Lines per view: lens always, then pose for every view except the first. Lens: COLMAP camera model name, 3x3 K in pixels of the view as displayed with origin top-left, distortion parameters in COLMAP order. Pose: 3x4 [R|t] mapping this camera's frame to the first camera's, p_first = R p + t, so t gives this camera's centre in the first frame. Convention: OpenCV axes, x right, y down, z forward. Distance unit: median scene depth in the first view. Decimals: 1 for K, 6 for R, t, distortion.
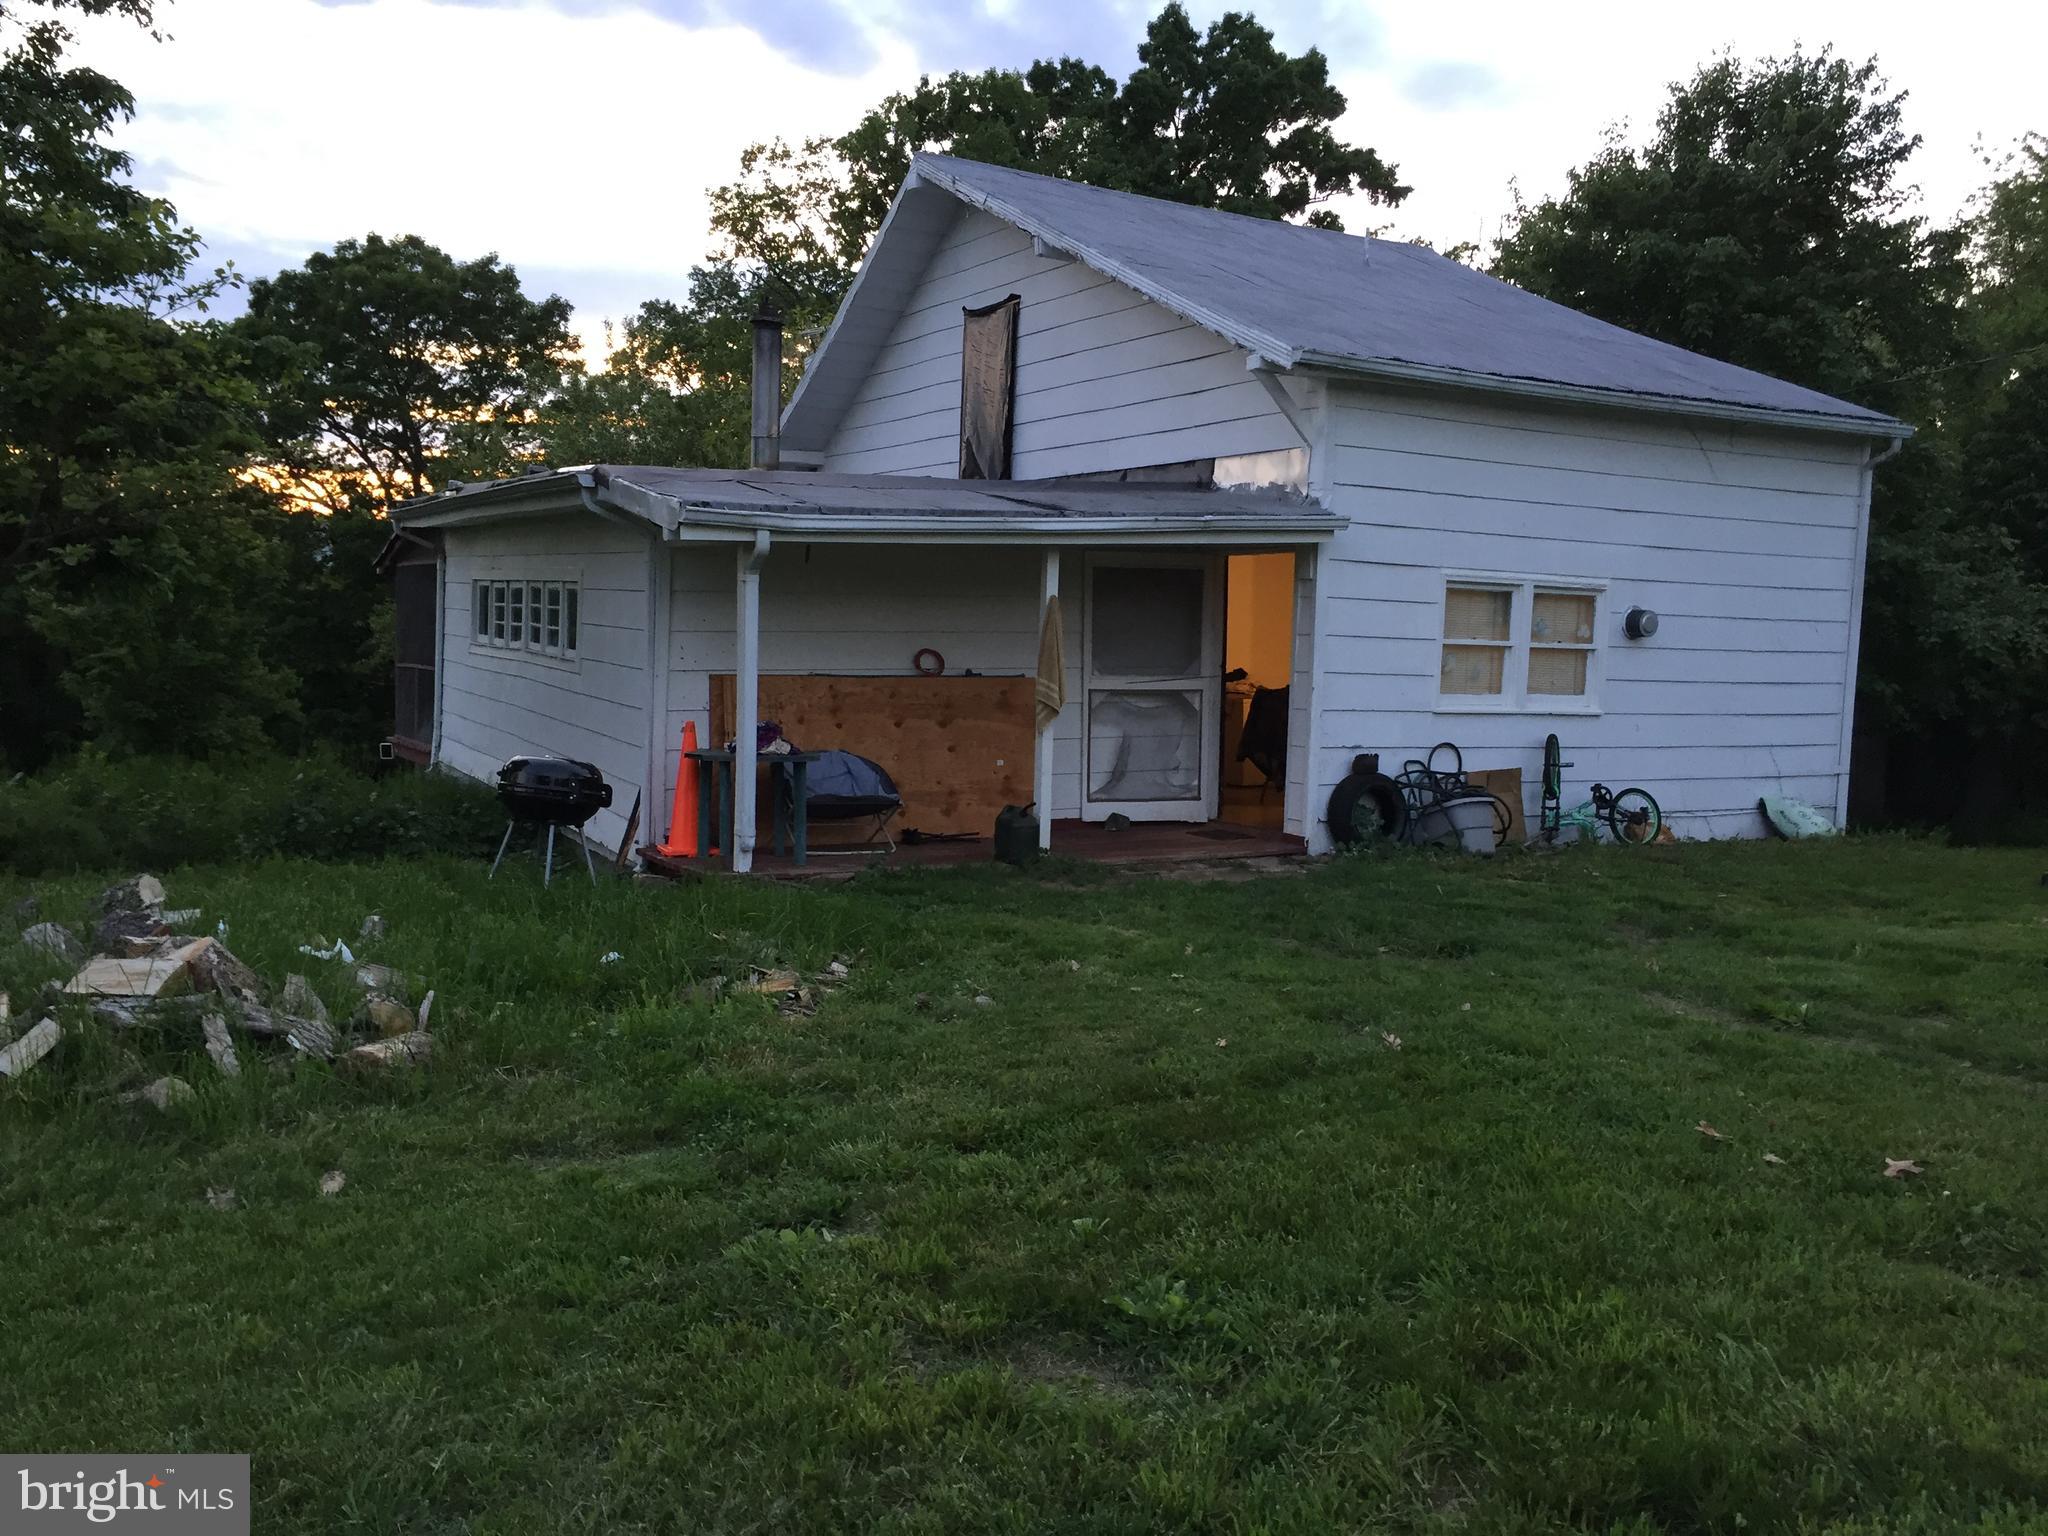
lens RADIAL K [[1732.9, 0, 1029.3], [0, 1732.9, 774.3], [0, 0, 1]] dist [0.076320, -0.104324]
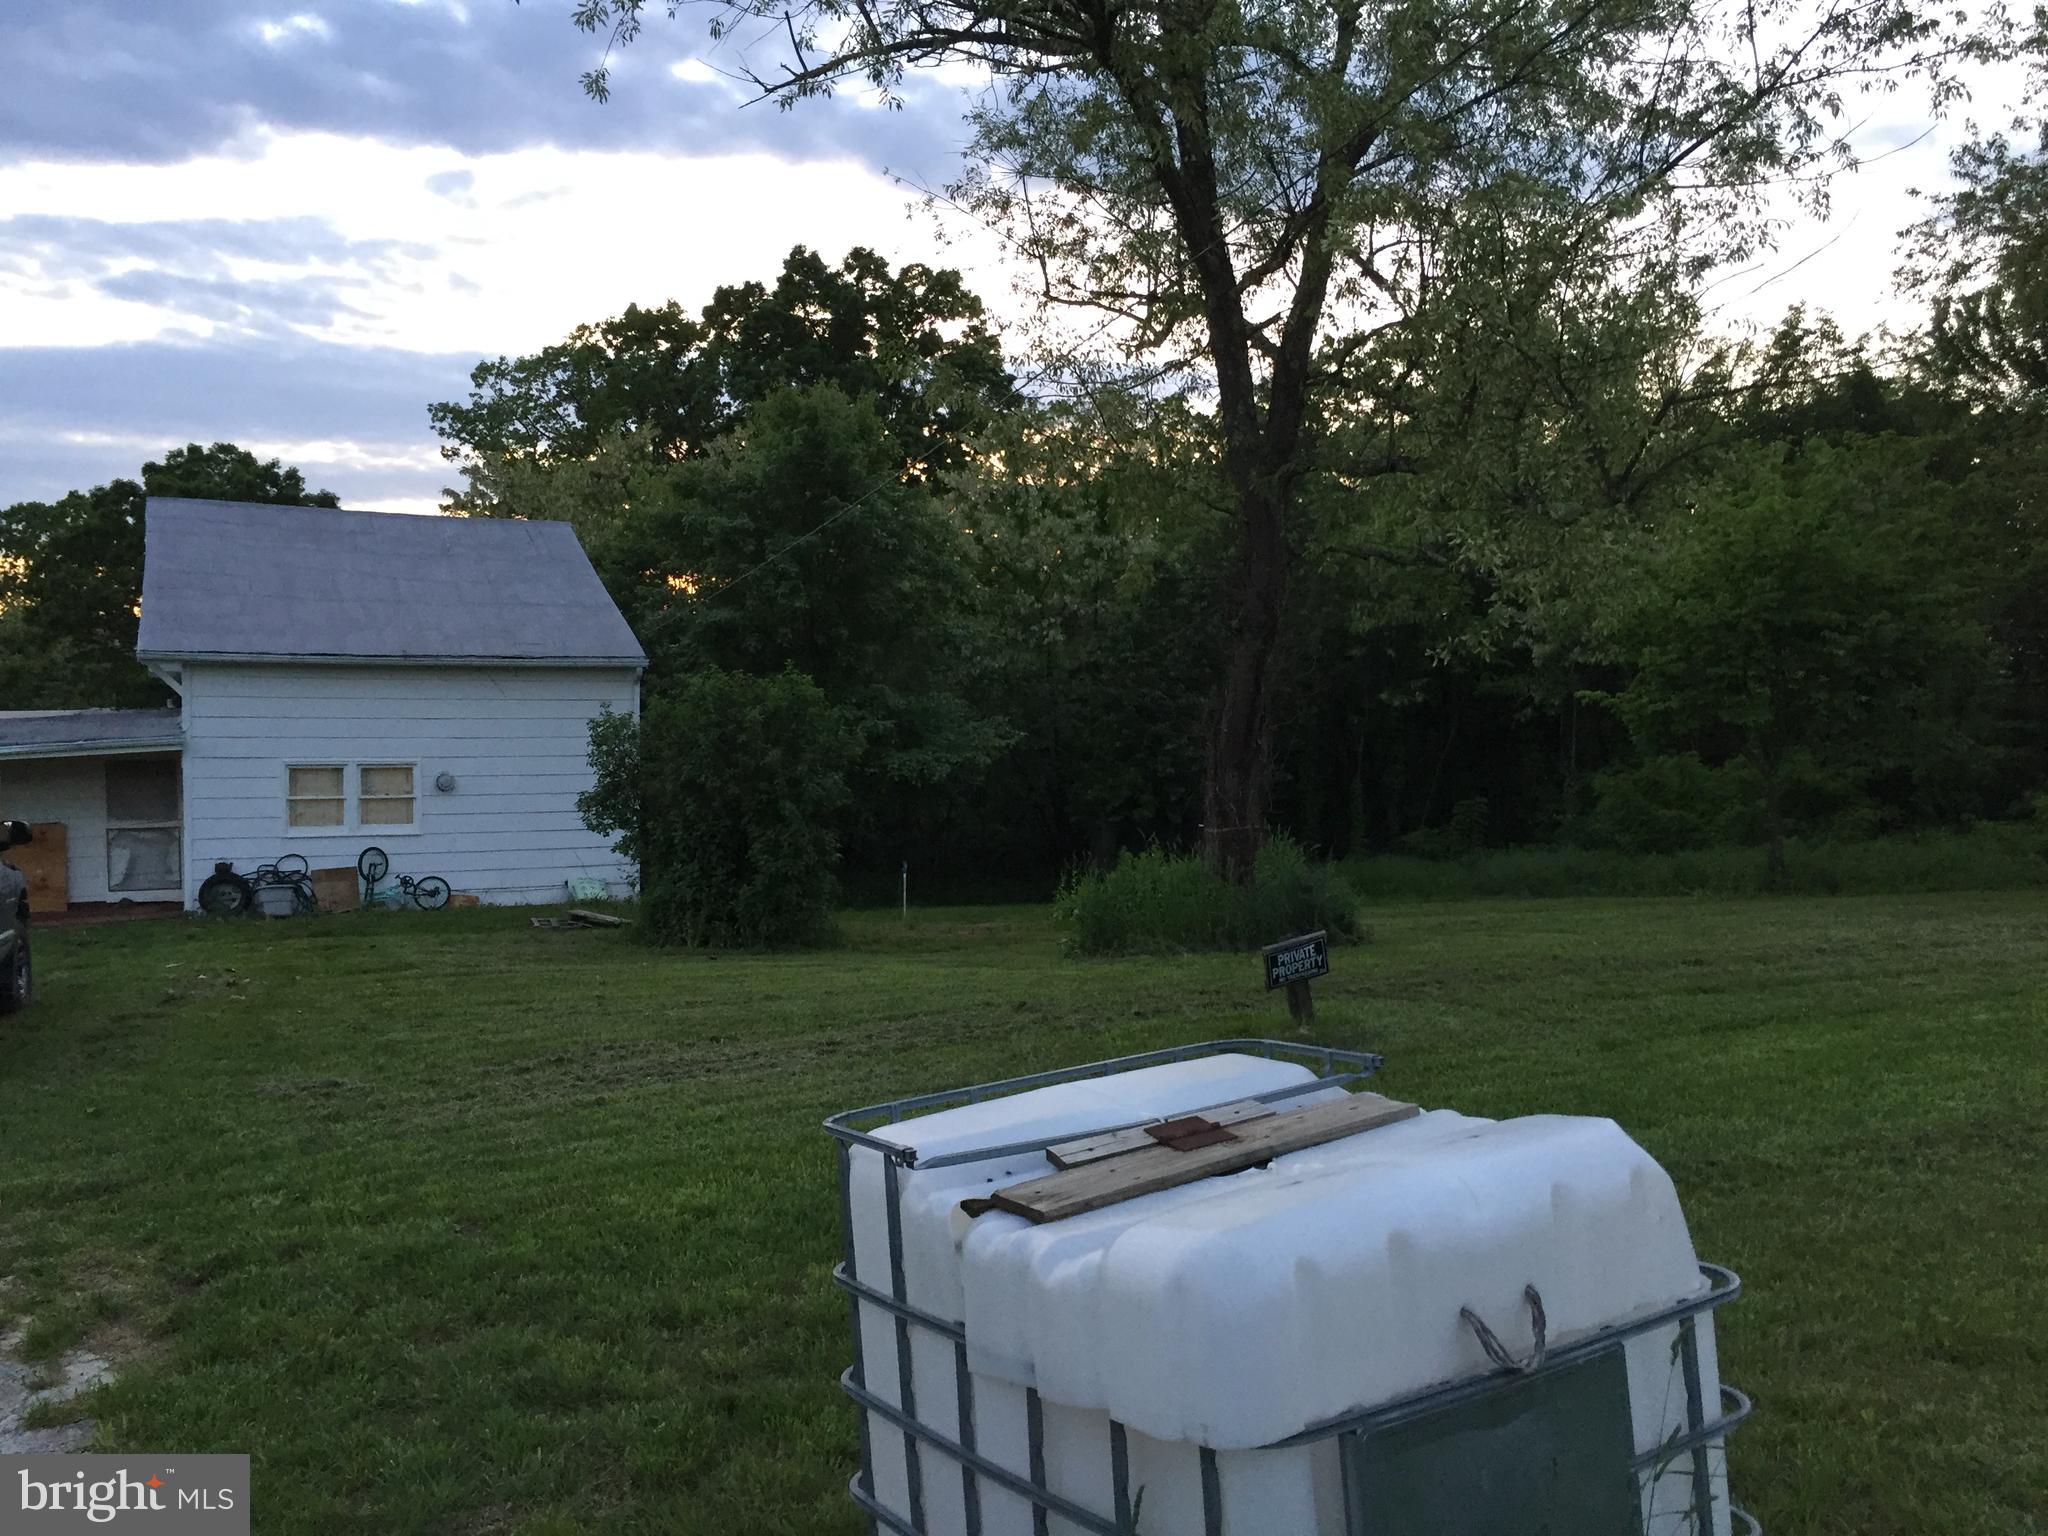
lens RADIAL K [[1732.9, 0, 1029.3], [0, 1732.9, 774.3], [0, 0, 1]] dist [0.076320, -0.104324]
pose [[0.997508, -0.025701, -0.065699, 1.091616], [0.022590, 0.998608, -0.047666, 0.002601], [0.066832, 0.046063, 0.996700, -0.735277]]
